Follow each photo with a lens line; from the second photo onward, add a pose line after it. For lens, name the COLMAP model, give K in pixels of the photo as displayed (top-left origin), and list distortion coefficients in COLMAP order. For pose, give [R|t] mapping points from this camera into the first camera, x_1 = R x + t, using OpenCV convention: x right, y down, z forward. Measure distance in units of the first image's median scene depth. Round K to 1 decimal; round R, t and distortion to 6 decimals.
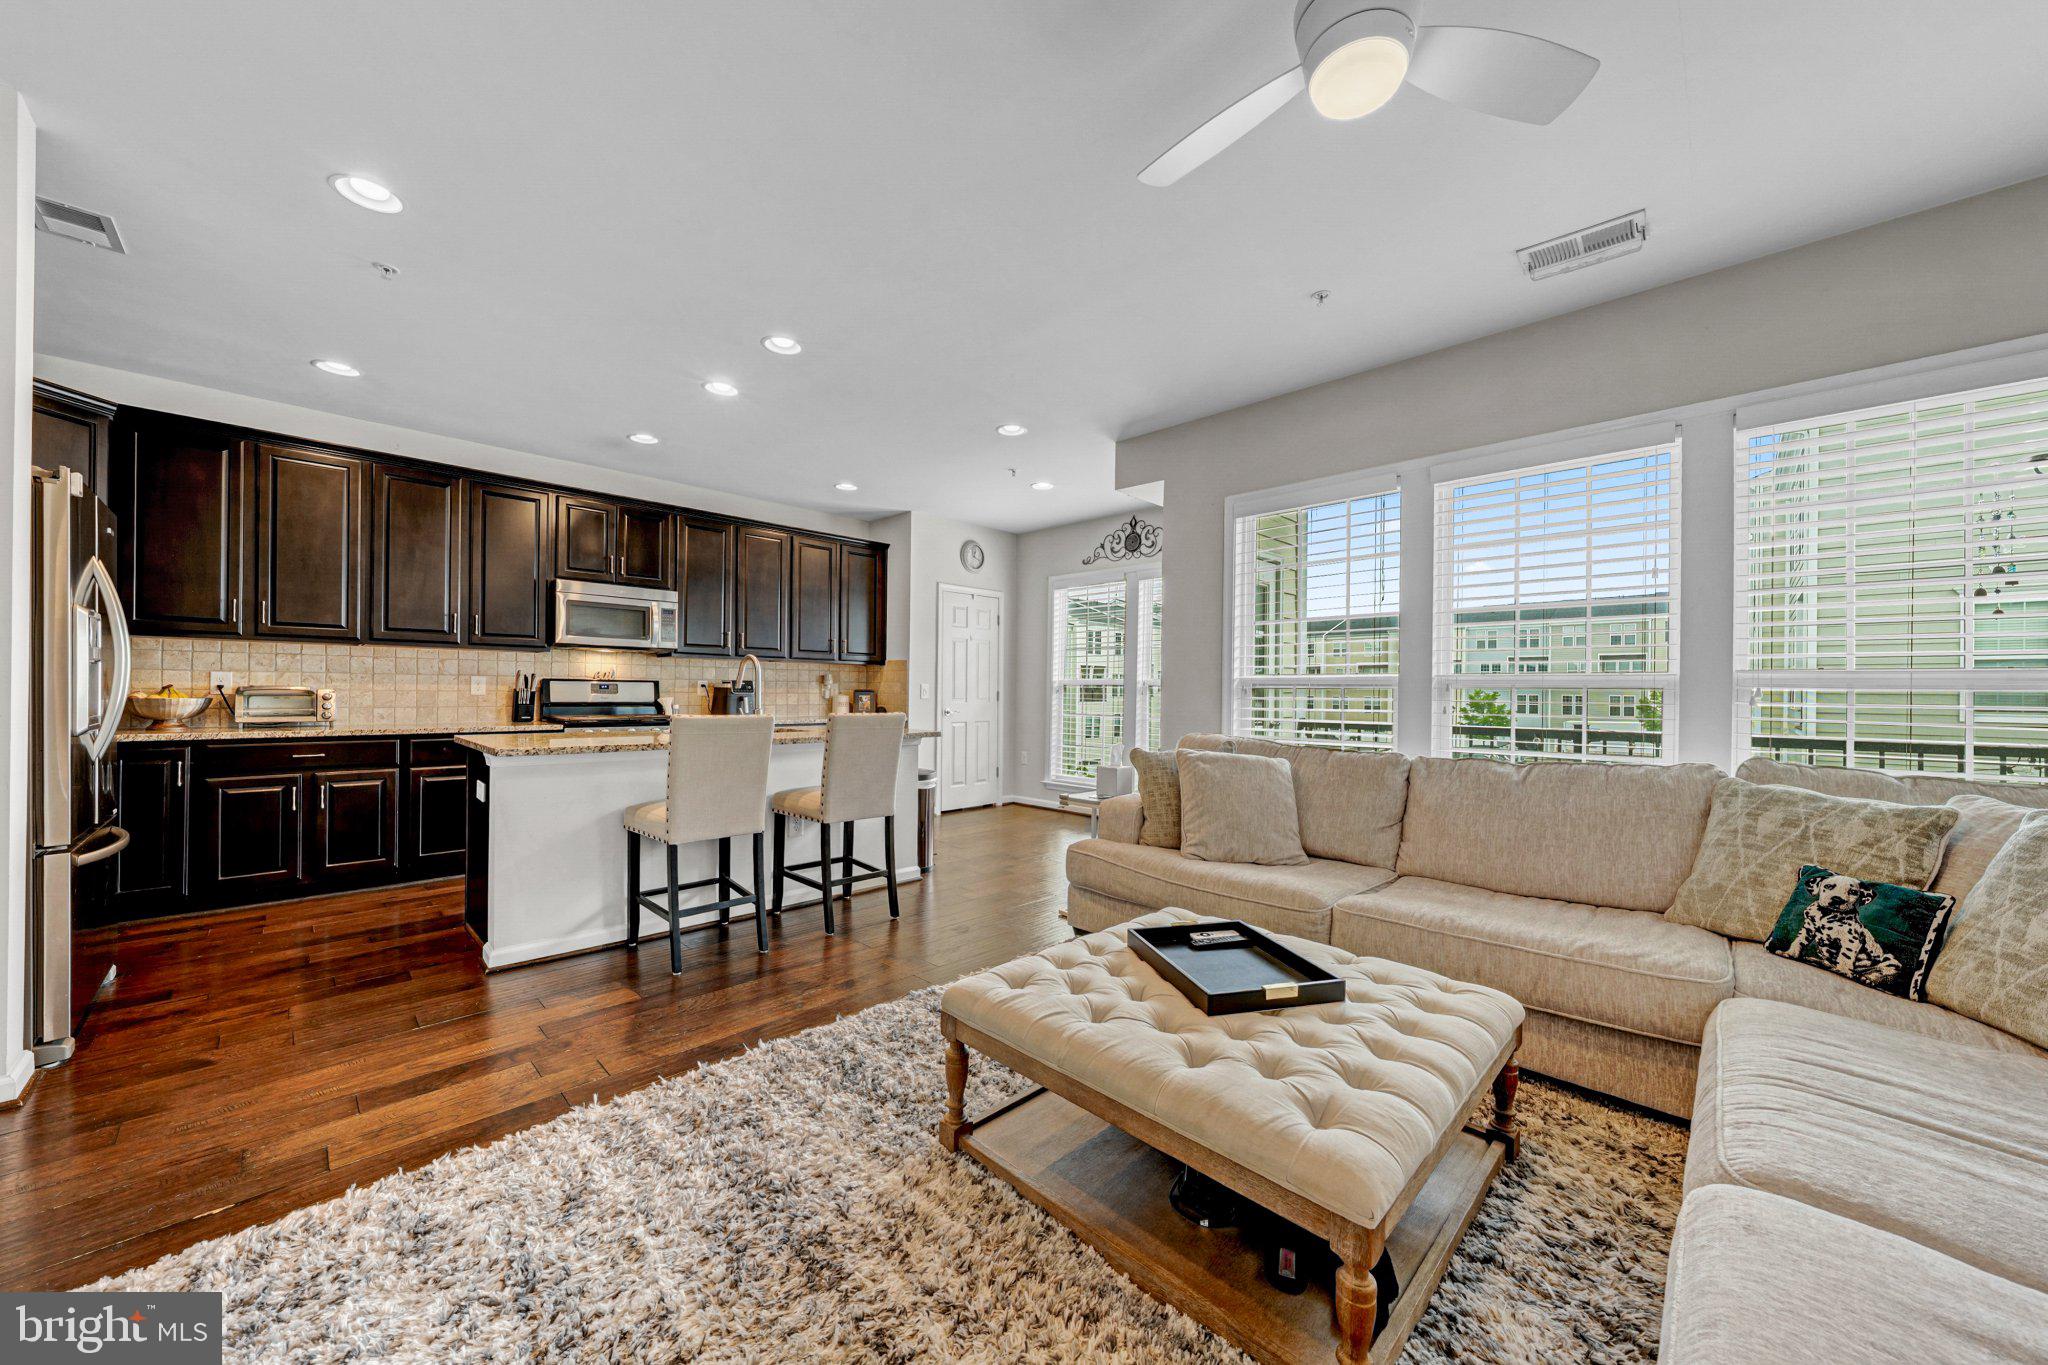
lens RADIAL K [[723.8, 0, 1029.2], [0, 723.8, 696.8], [0, 0, 1]] dist [-0.003766, -0.000181]
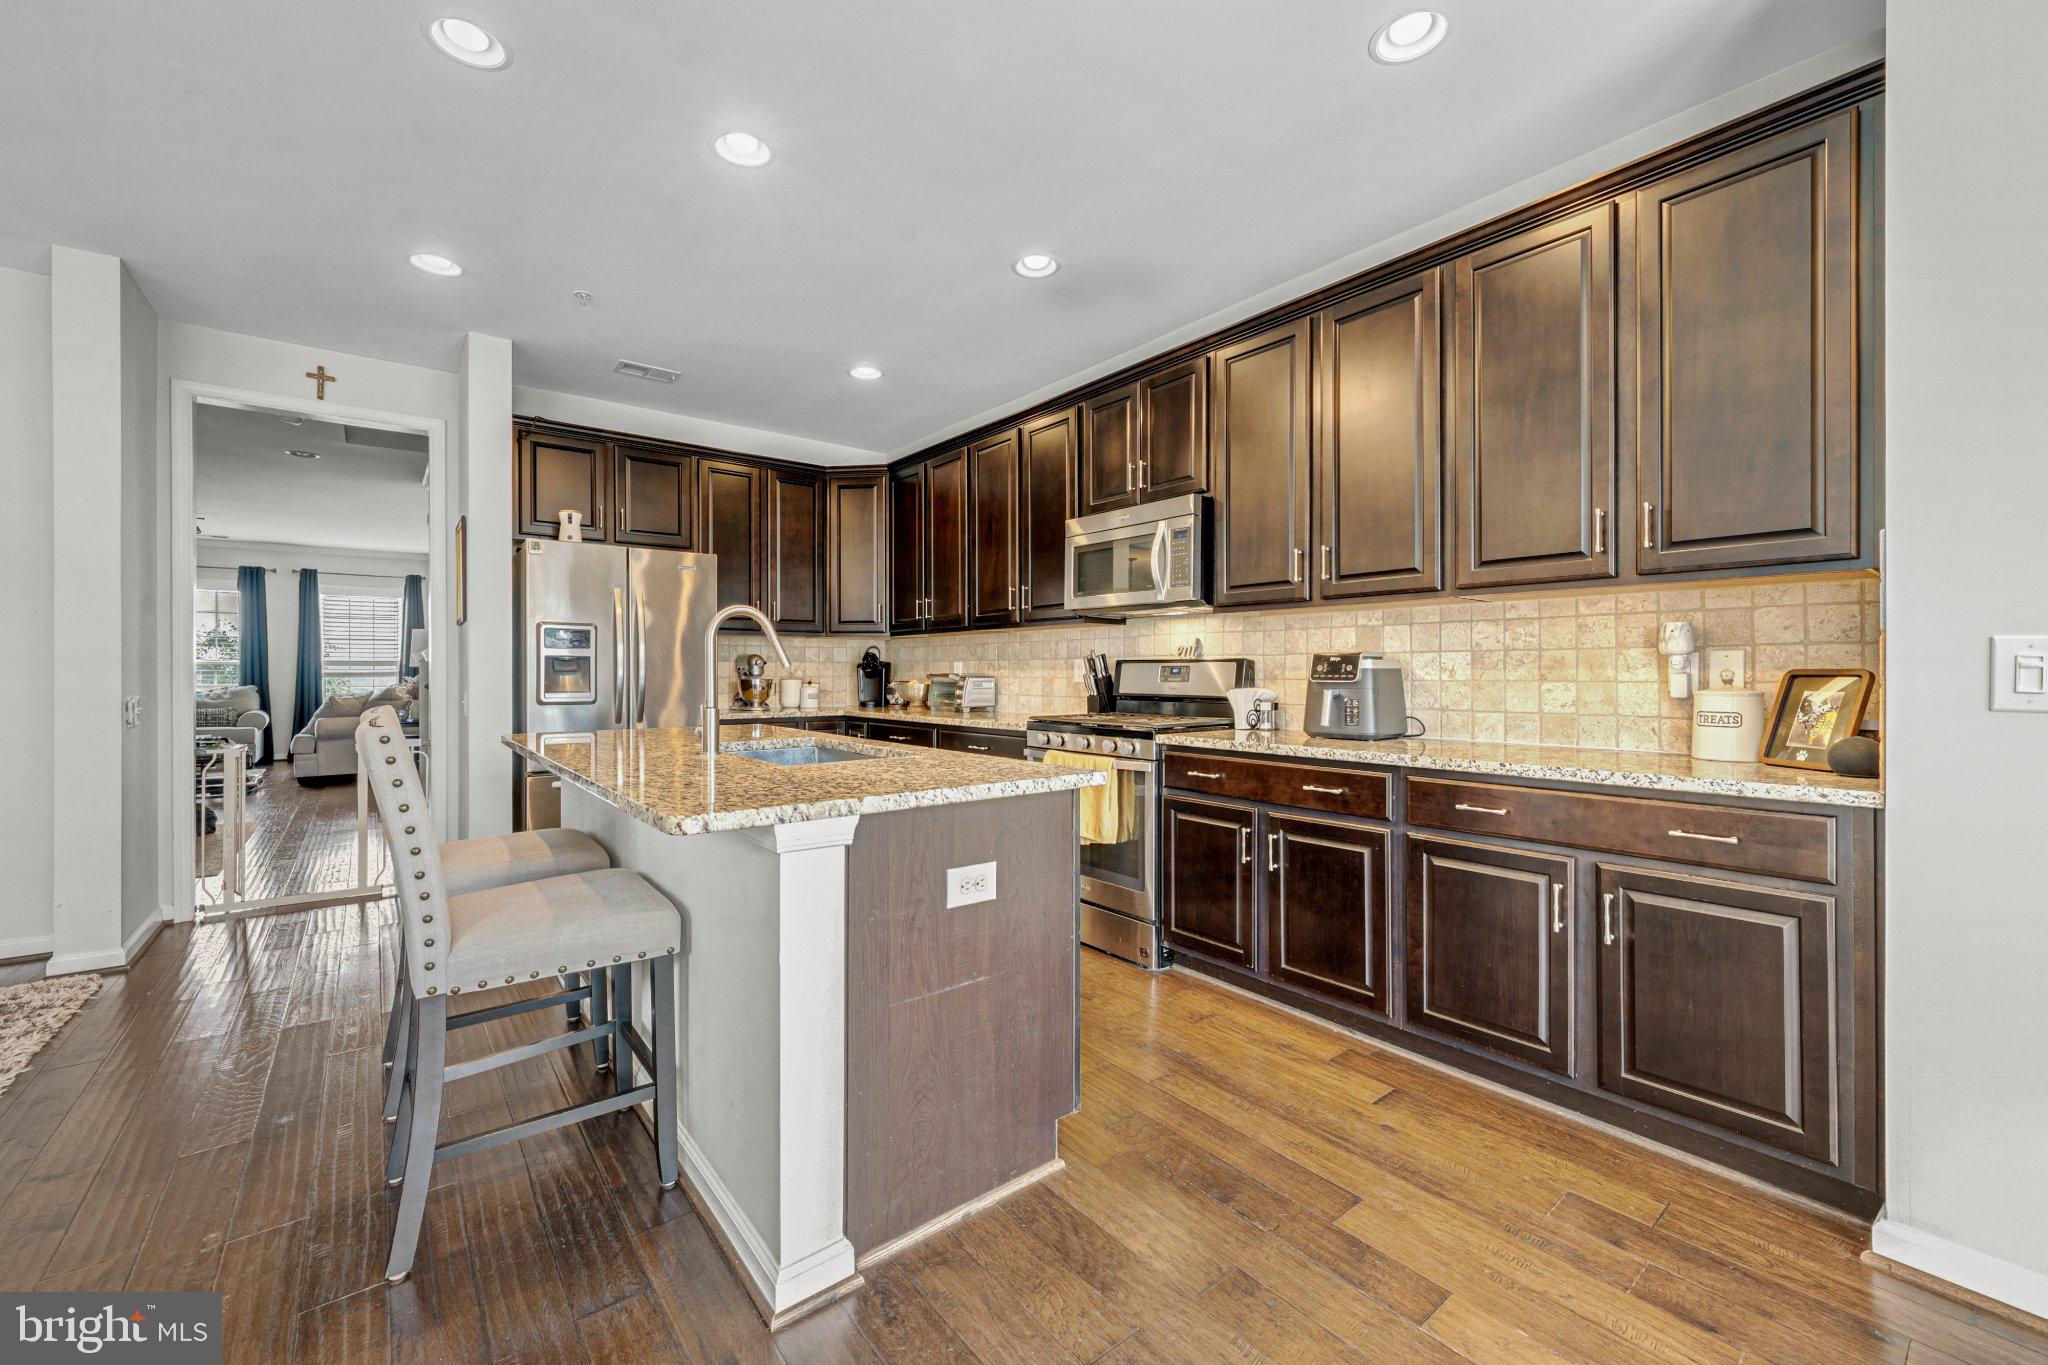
lens RADIAL K [[809.8, 0, 1015.9], [0, 809.8, 672.1], [0, 0, 1]] dist [-0.004524, -0.000082]
pose [[-0.133543, -0.011081, -0.990981, 0.124414], [-0.007367, 0.999921, -0.010188, -0.003970], [0.991016, 0.005940, -0.133614, 0.892751]]
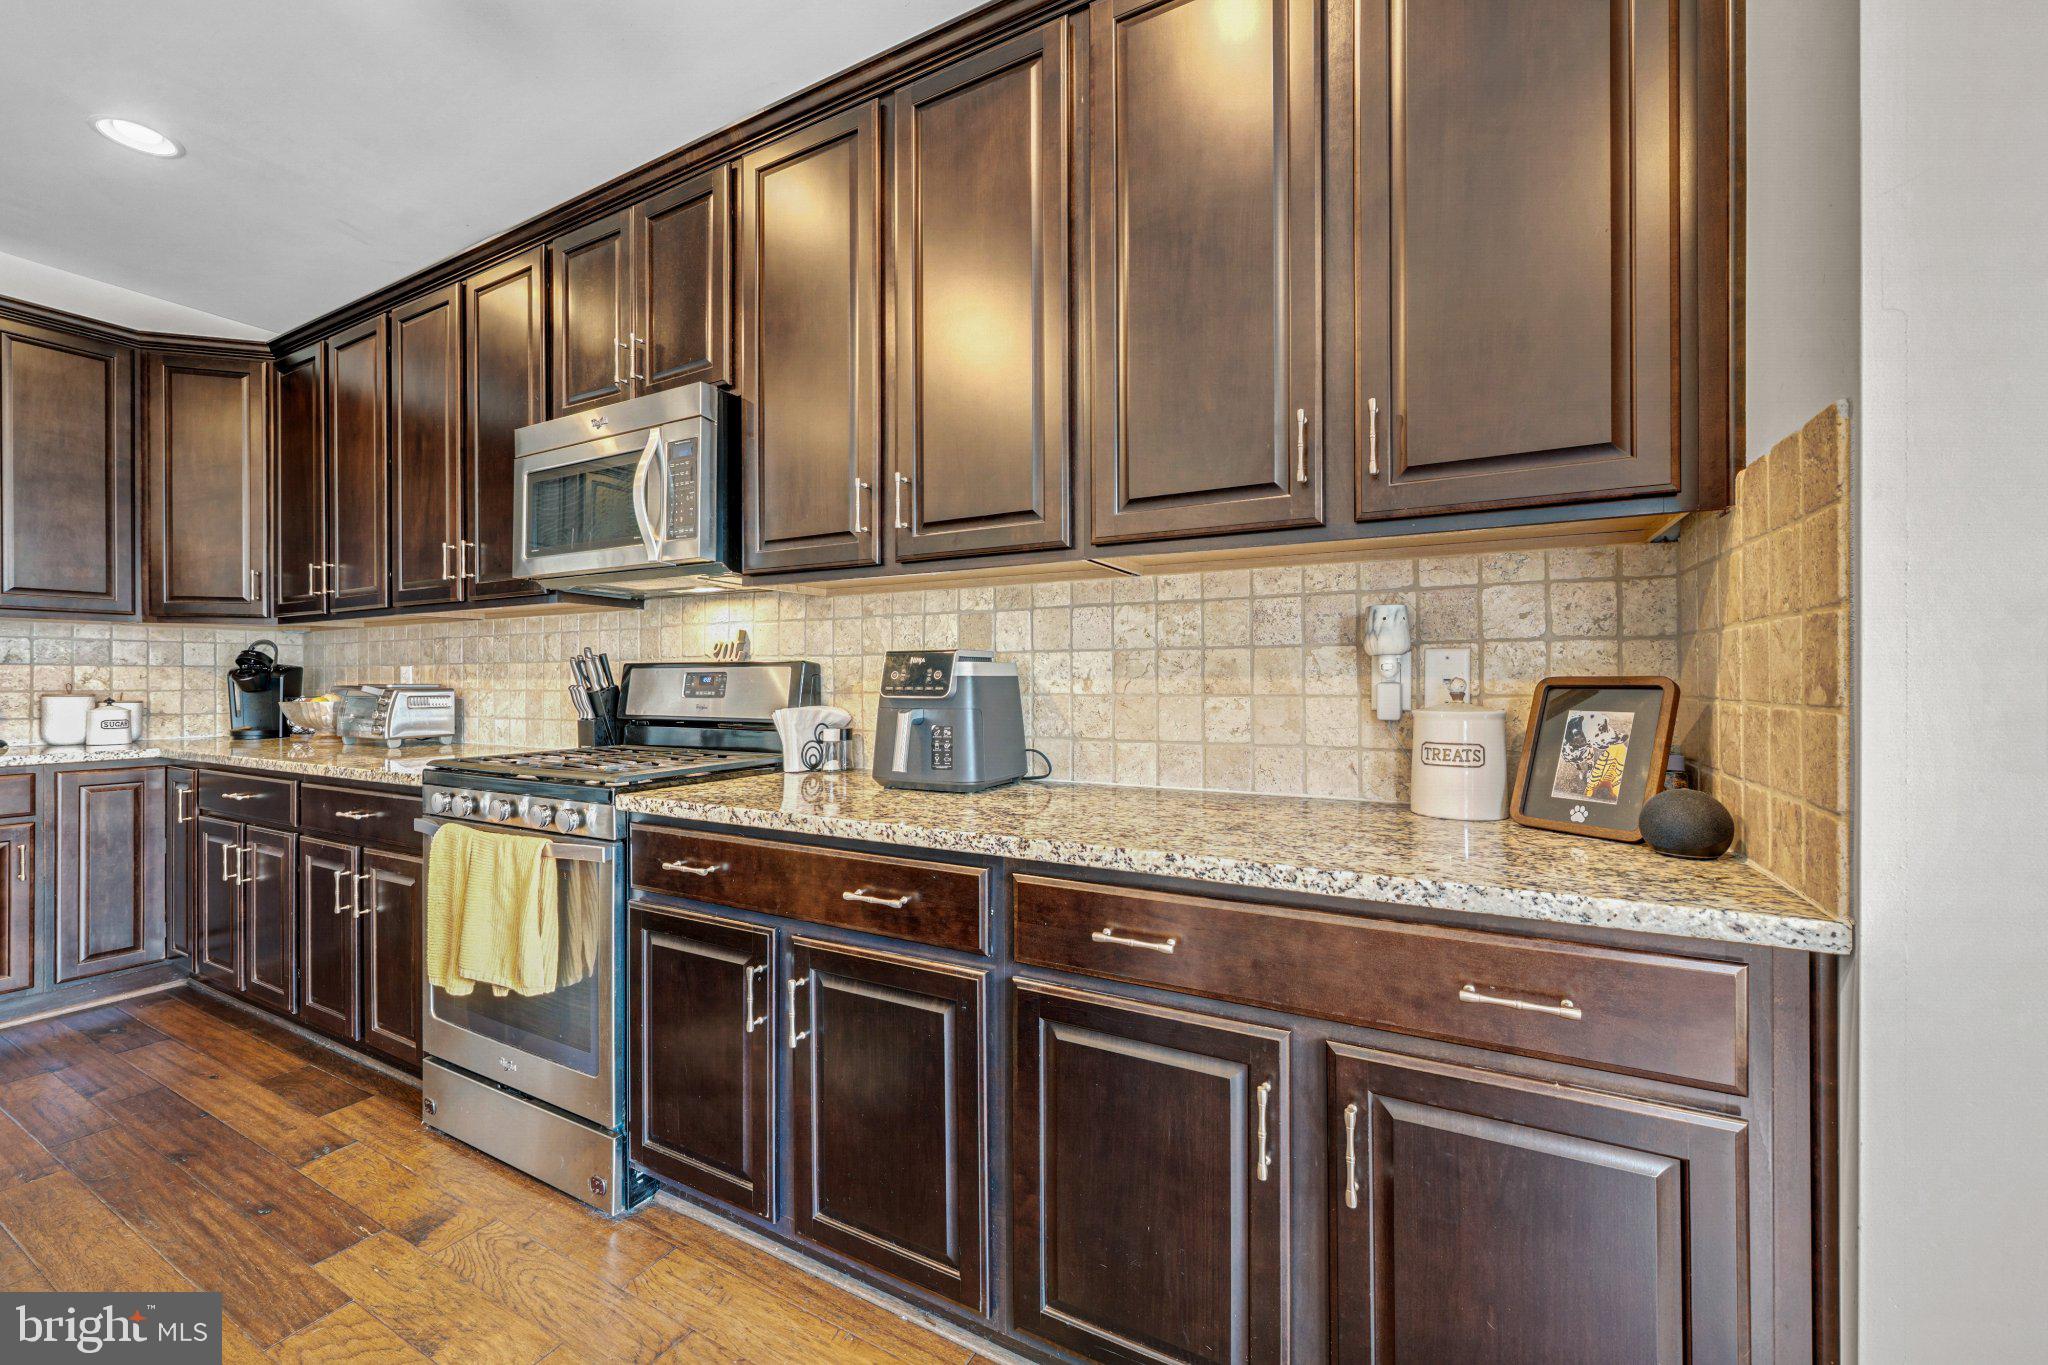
lens RADIAL K [[809.8, 0, 1013.0], [0, 809.8, 676.3], [0, 0, 1]] dist [-0.004524, -0.000082]
pose [[0.262769, -0.016666, -0.964715, -0.096603], [-0.001153, 0.999845, -0.017587, -0.007399], [0.964858, 0.005734, 0.262709, 0.977373]]
